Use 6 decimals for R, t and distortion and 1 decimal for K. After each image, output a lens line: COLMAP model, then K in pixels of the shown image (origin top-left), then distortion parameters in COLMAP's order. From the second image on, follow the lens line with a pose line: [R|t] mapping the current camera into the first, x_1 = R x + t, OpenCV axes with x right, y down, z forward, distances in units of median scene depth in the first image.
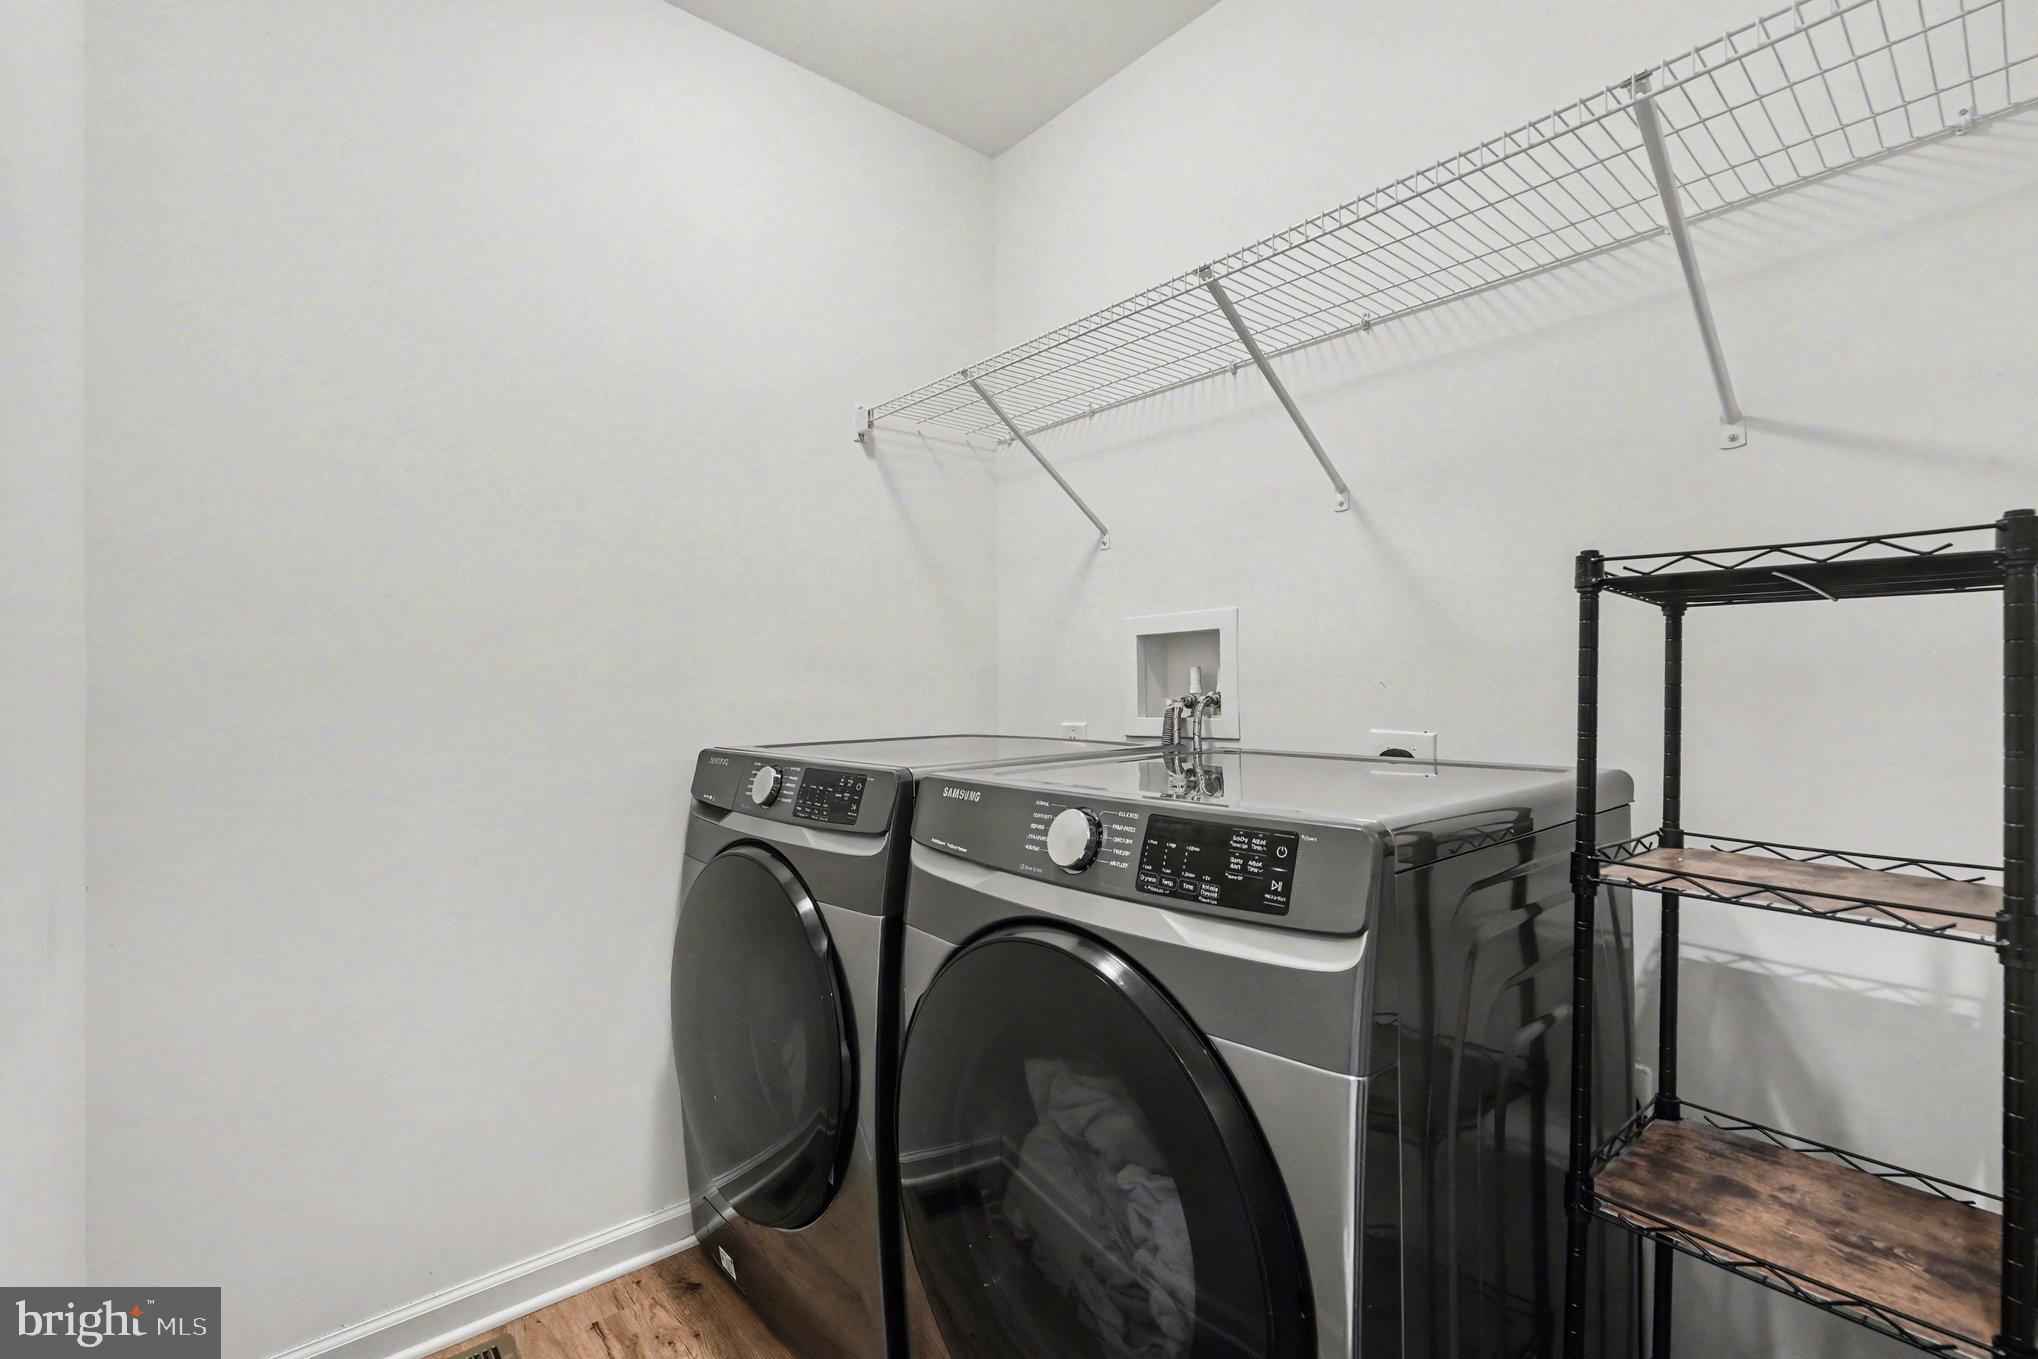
lens RADIAL K [[915.3, 0, 1017.1], [0, 915.3, 686.2], [0, 0, 1]] dist [-0.002579, -0.000063]
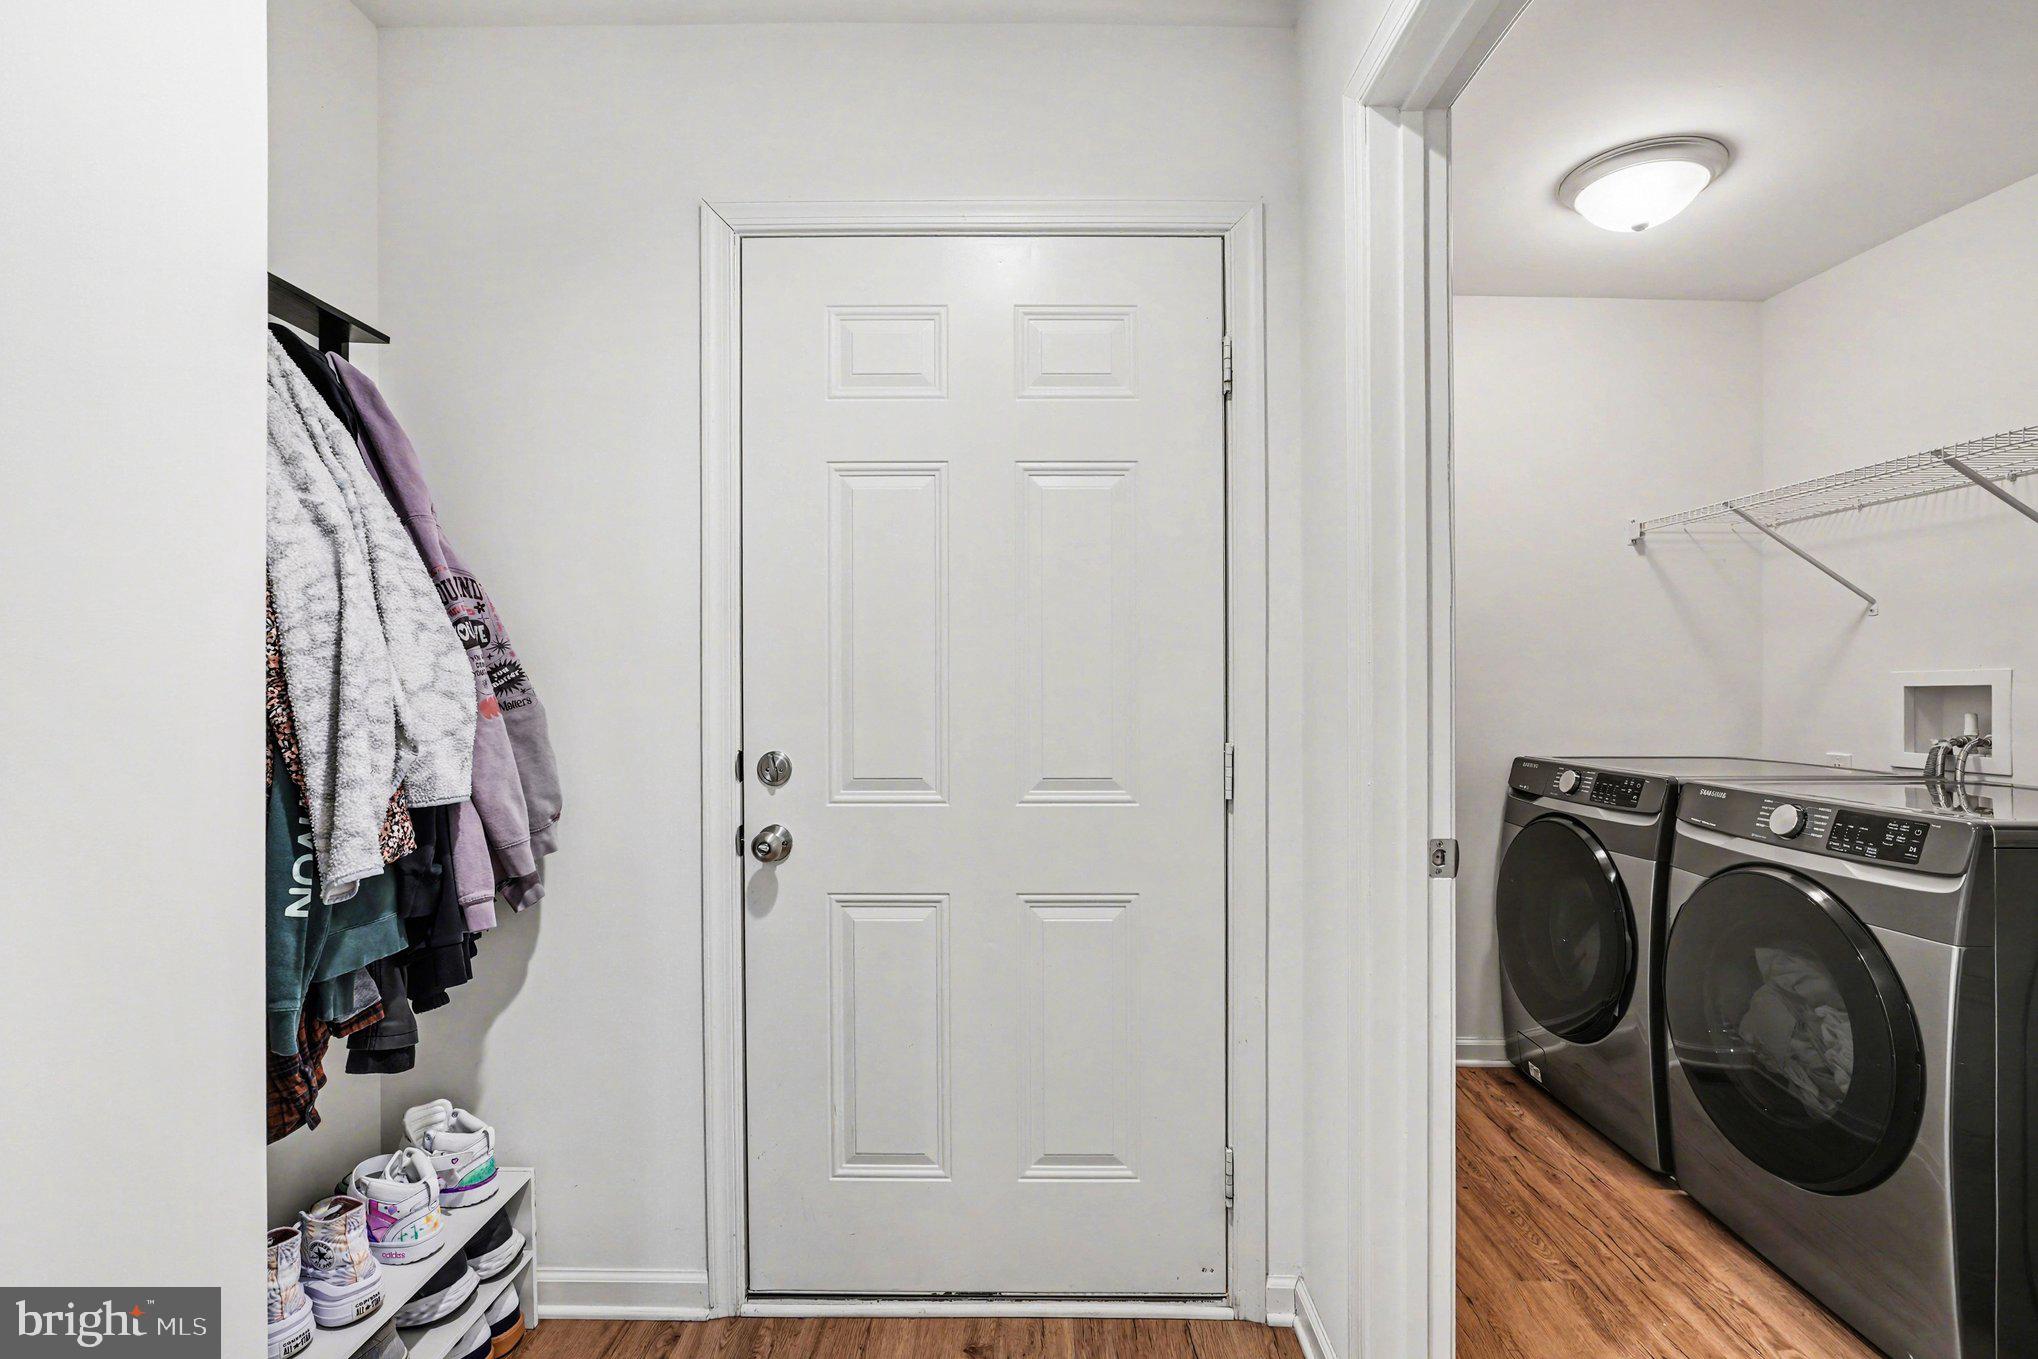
lens RADIAL K [[915.3, 0, 1017.1], [0, 915.3, 686.2], [0, 0, 1]] dist [-0.002579, -0.000063]
pose [[0.741574, 0.007647, -0.670828, 0.114097], [-0.008818, 0.999960, 0.001651, -0.070686], [0.670814, 0.004691, 0.741611, -1.089324]]
